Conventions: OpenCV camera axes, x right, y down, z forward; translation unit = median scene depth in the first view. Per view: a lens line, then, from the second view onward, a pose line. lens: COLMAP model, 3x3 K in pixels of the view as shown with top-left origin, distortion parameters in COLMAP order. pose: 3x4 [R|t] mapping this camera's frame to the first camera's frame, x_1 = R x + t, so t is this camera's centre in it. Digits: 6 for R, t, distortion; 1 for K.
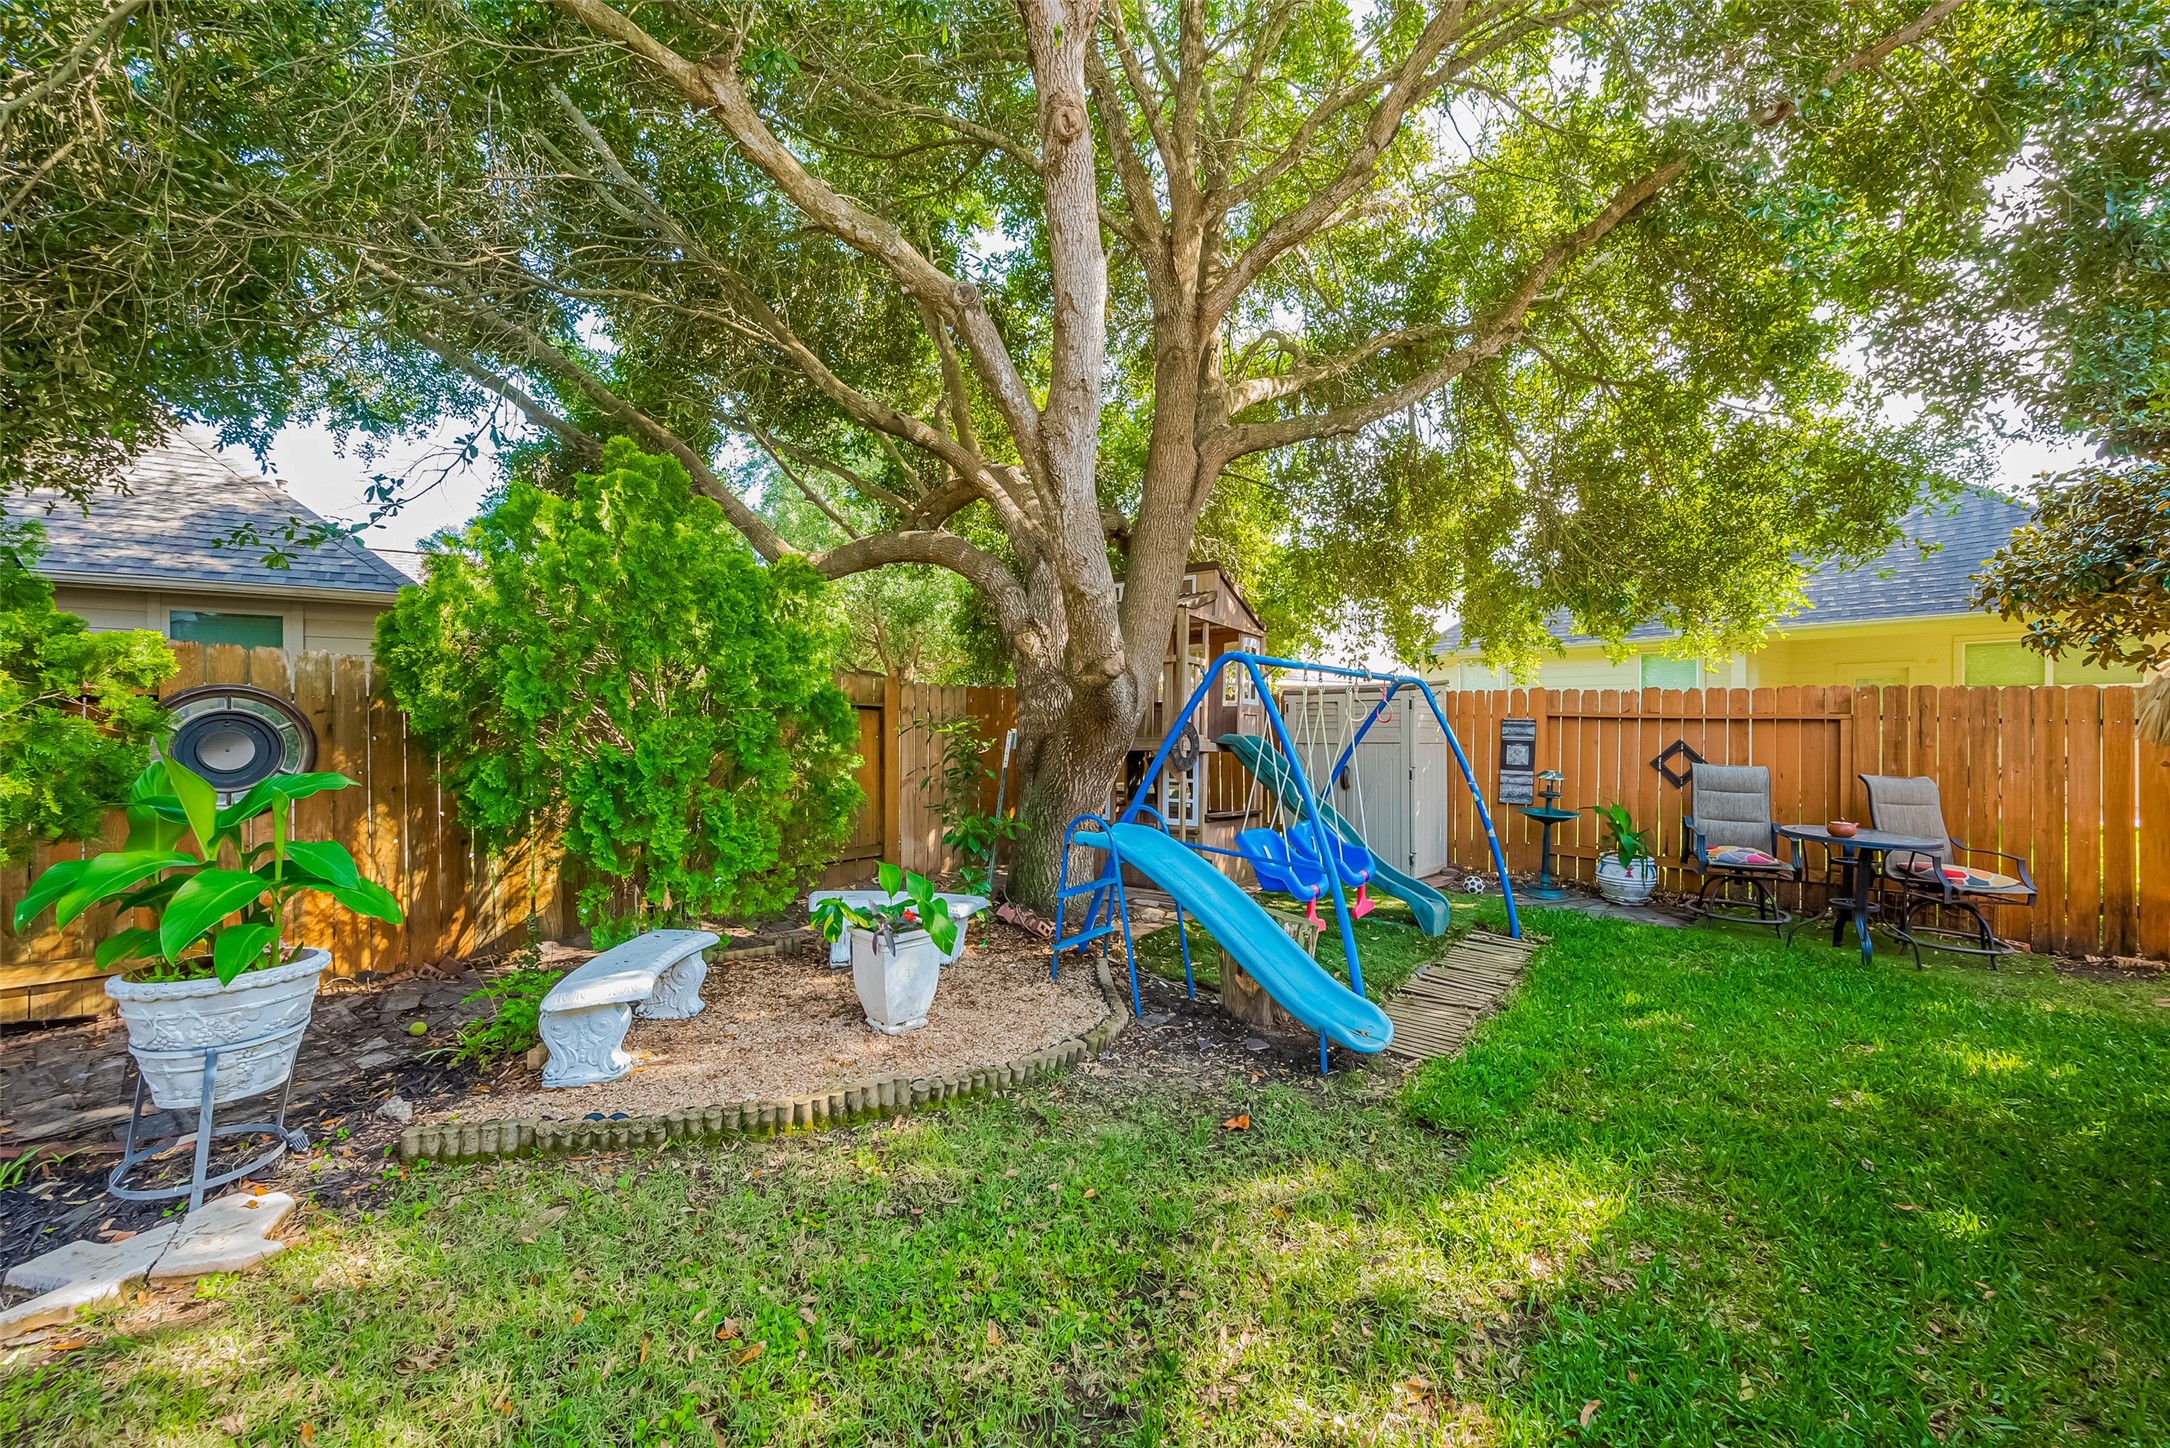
lens RADIAL K [[877.3, 0, 1096.7], [0, 877.3, 728.4], [0, 0, 1]] dist [-0.002514, -0.000440]
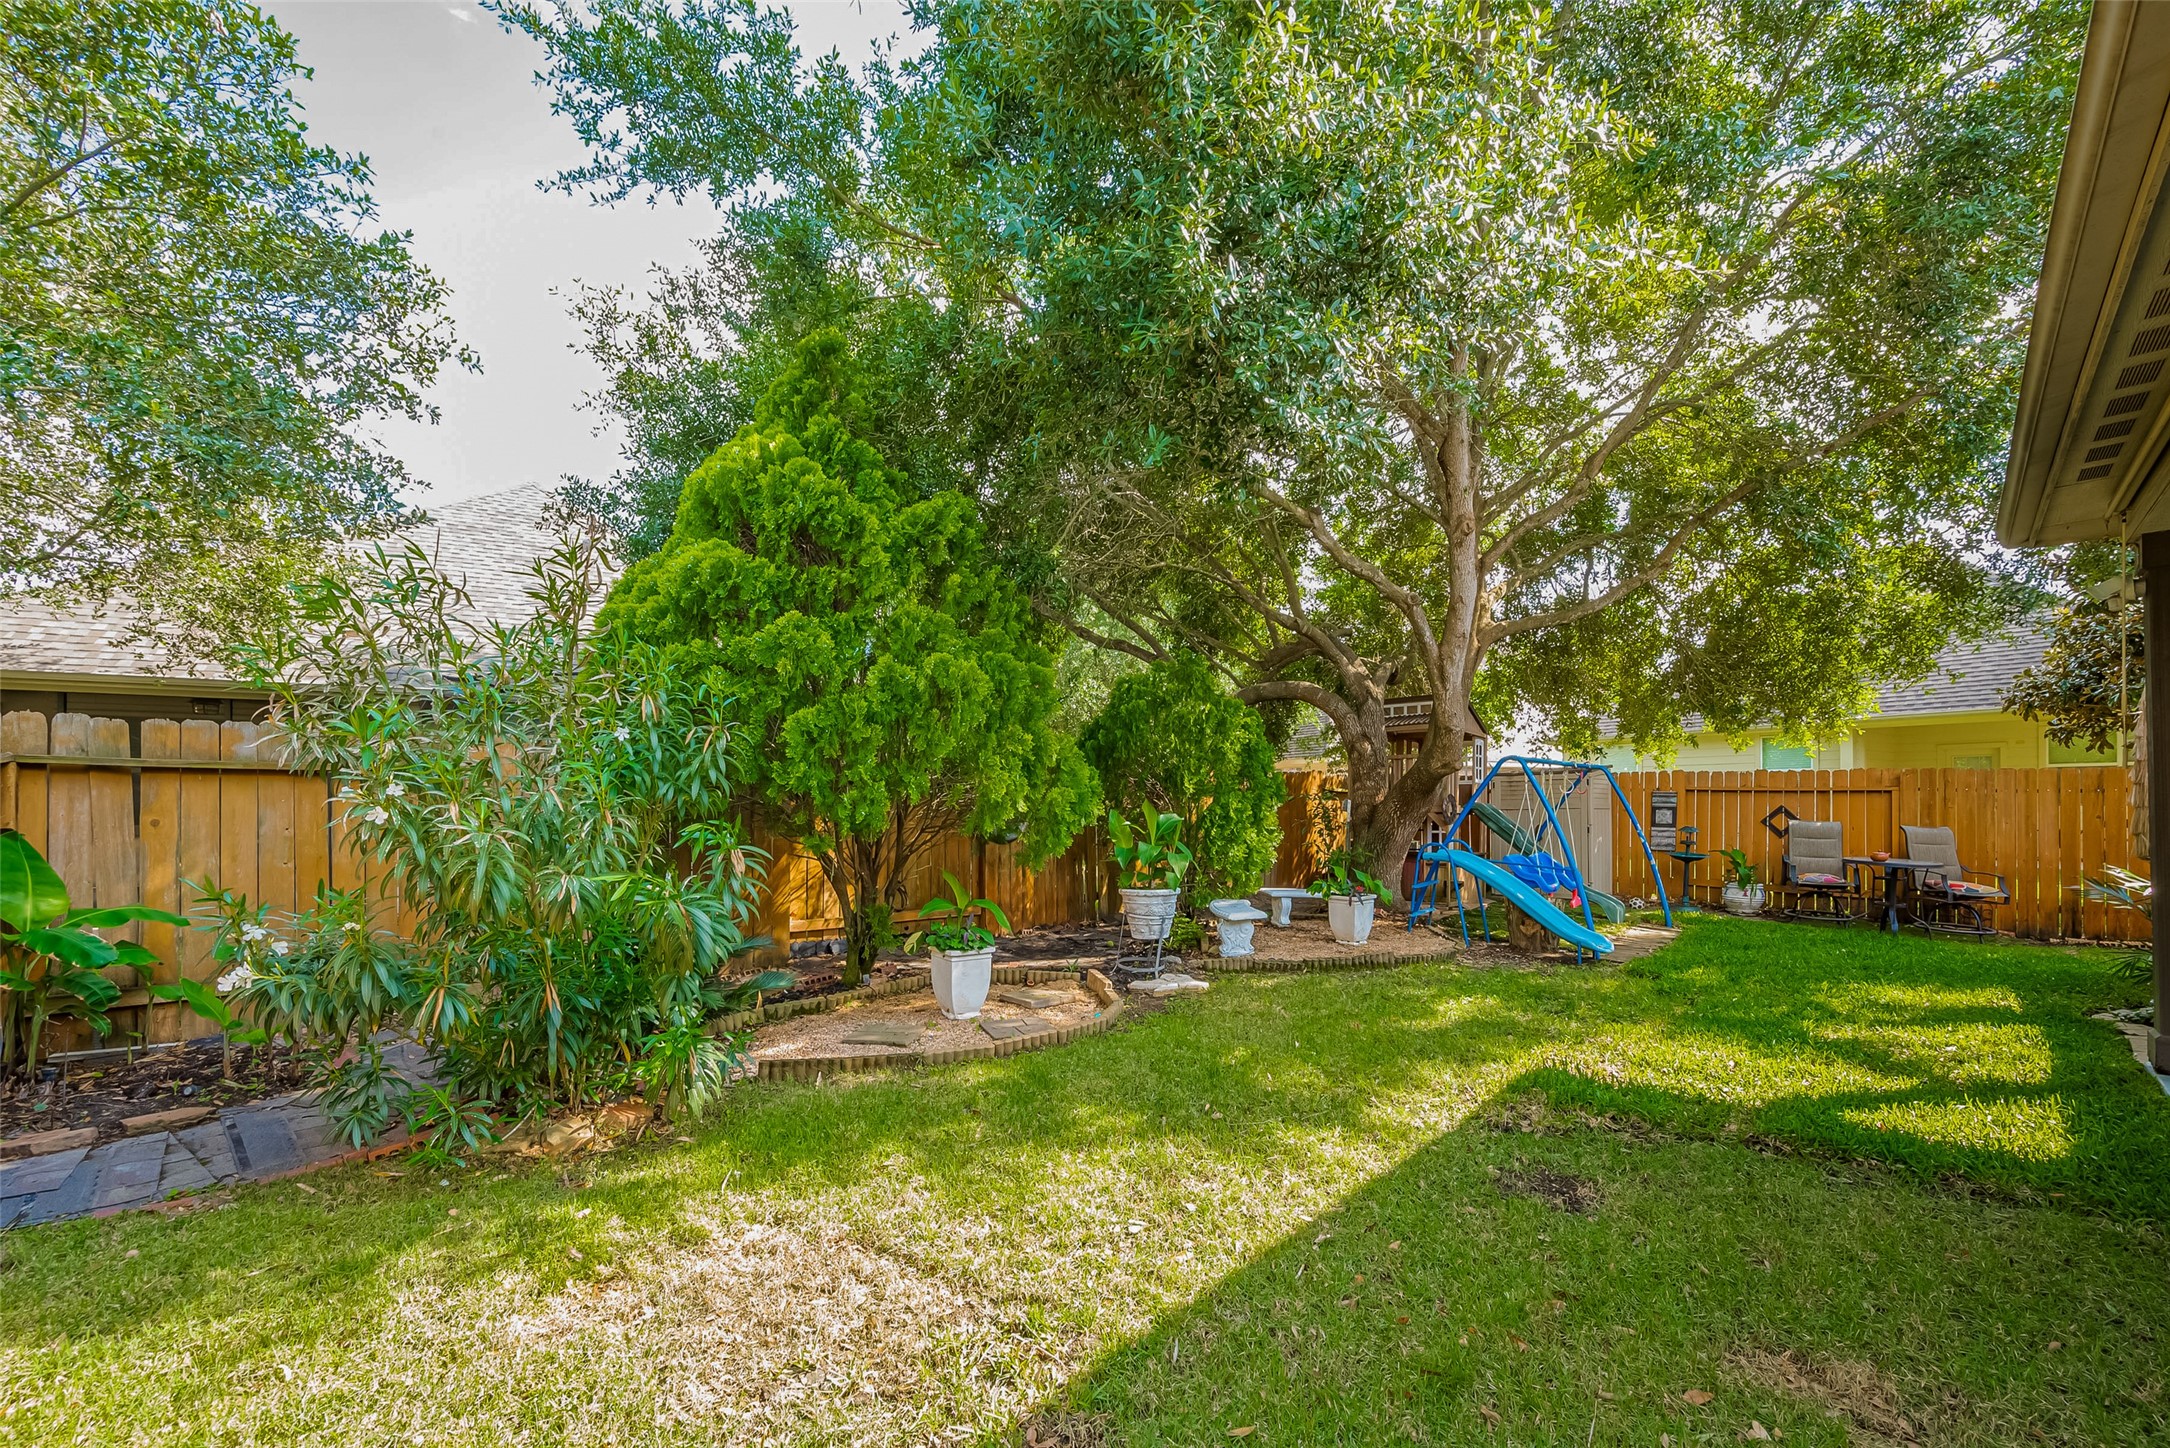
lens RADIAL K [[877.3, 0, 1111.6], [0, 877.3, 798.5], [0, 0, 1]] dist [-0.002514, -0.000440]
pose [[0.995438, -0.005400, -0.095254, -0.294041], [0.004367, 0.999929, -0.011050, 0.012489], [0.095307, 0.010584, 0.995392, -0.534684]]
